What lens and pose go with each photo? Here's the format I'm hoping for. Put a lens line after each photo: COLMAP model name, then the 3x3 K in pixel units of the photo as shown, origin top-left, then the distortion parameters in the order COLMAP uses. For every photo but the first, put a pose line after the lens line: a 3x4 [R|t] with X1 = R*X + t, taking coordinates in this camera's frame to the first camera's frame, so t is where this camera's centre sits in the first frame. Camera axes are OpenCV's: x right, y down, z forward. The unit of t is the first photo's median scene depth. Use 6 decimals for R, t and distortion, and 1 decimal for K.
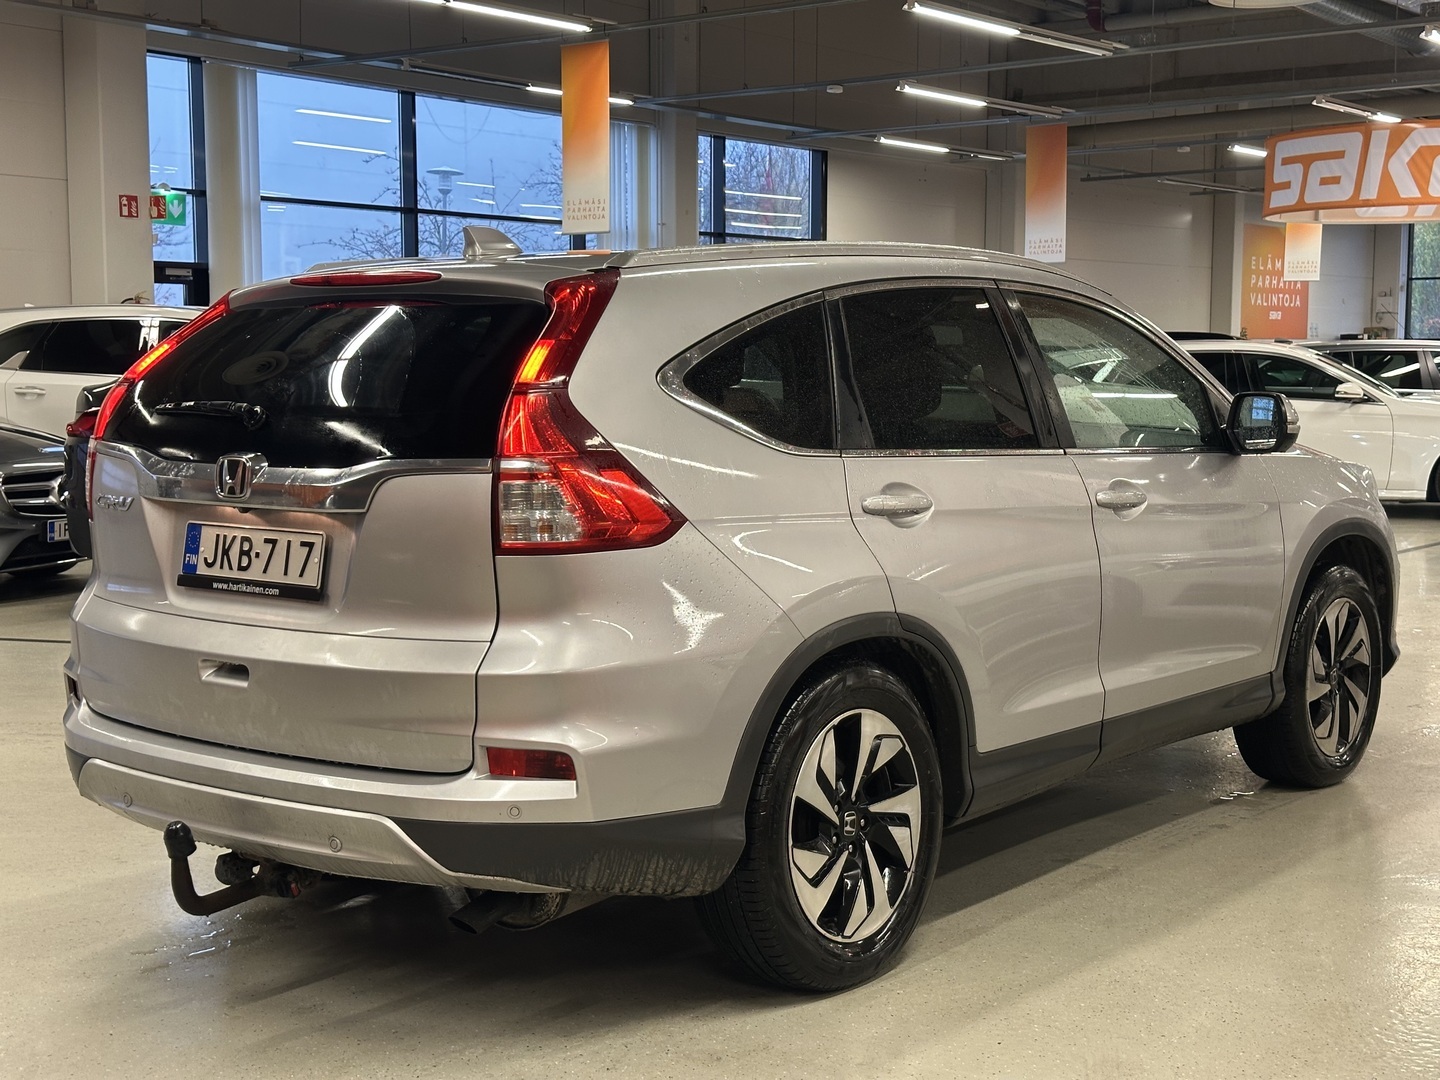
lens RADIAL K [[2126.9, 0, 720.0], [0, 2126.9, 542.4], [0, 0, 1]] dist [0.002217, 0.000000]
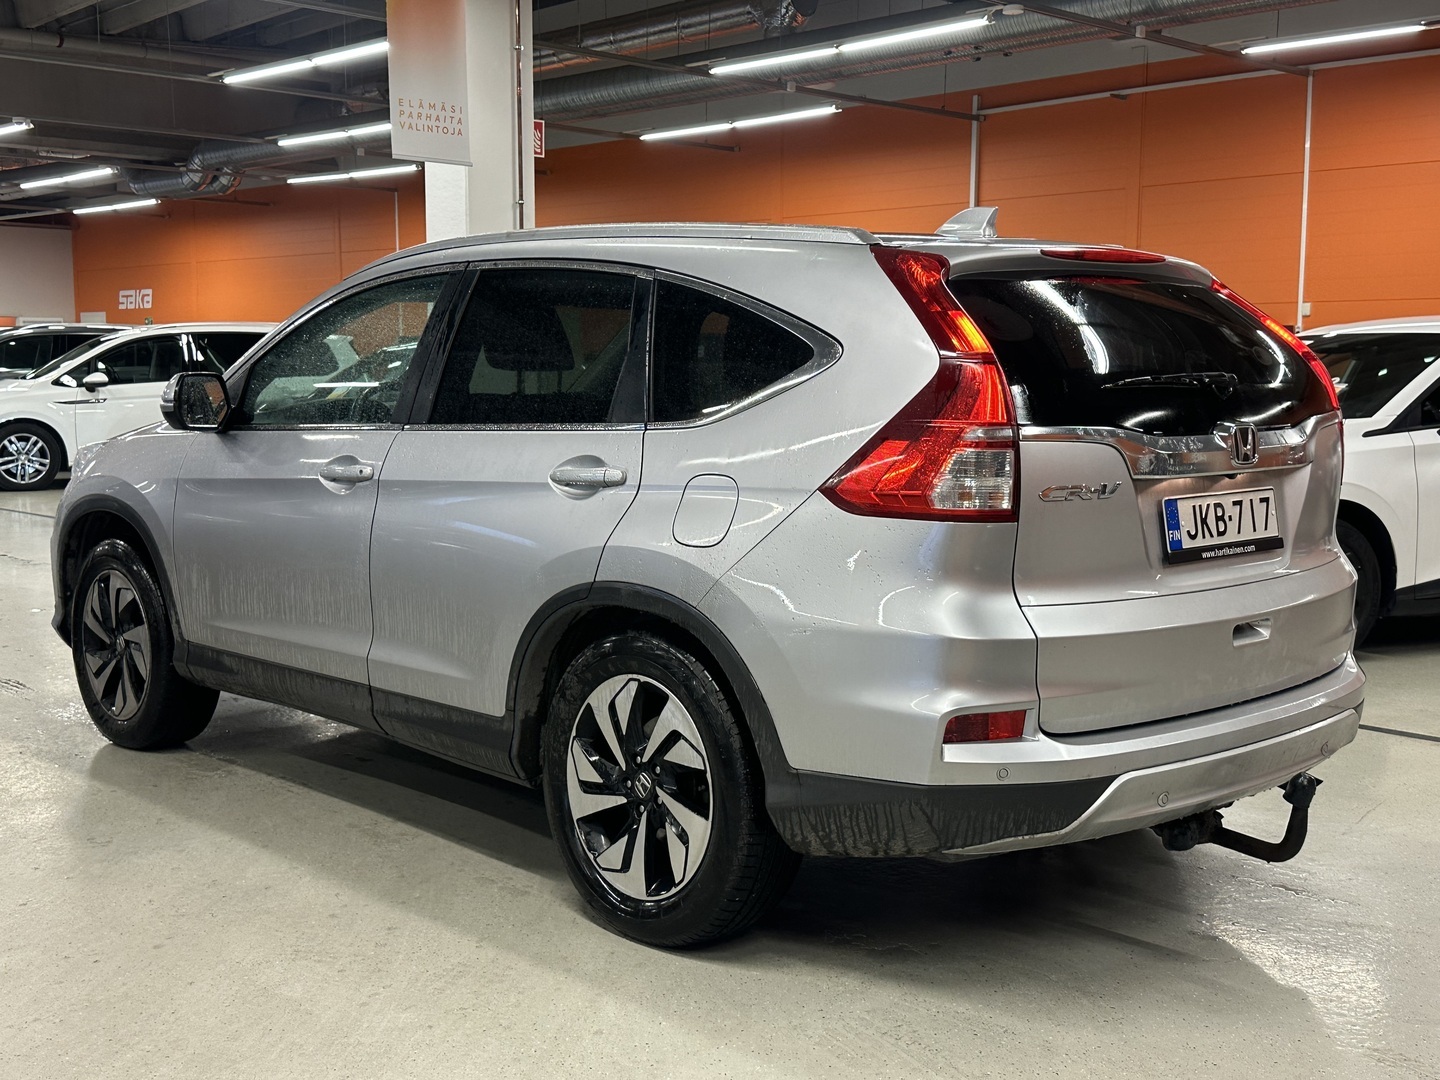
lens RADIAL K [[1750.7, 0, 720.3], [0, 1750.7, 537.9], [0, 0, 1]] dist [-0.033969, 0.000000]
pose [[0.122492, -0.102112, 0.987203, -1.092131], [0.087896, 0.991901, 0.091692, -0.084918], [-0.988570, 0.075539, 0.130475, 1.127684]]
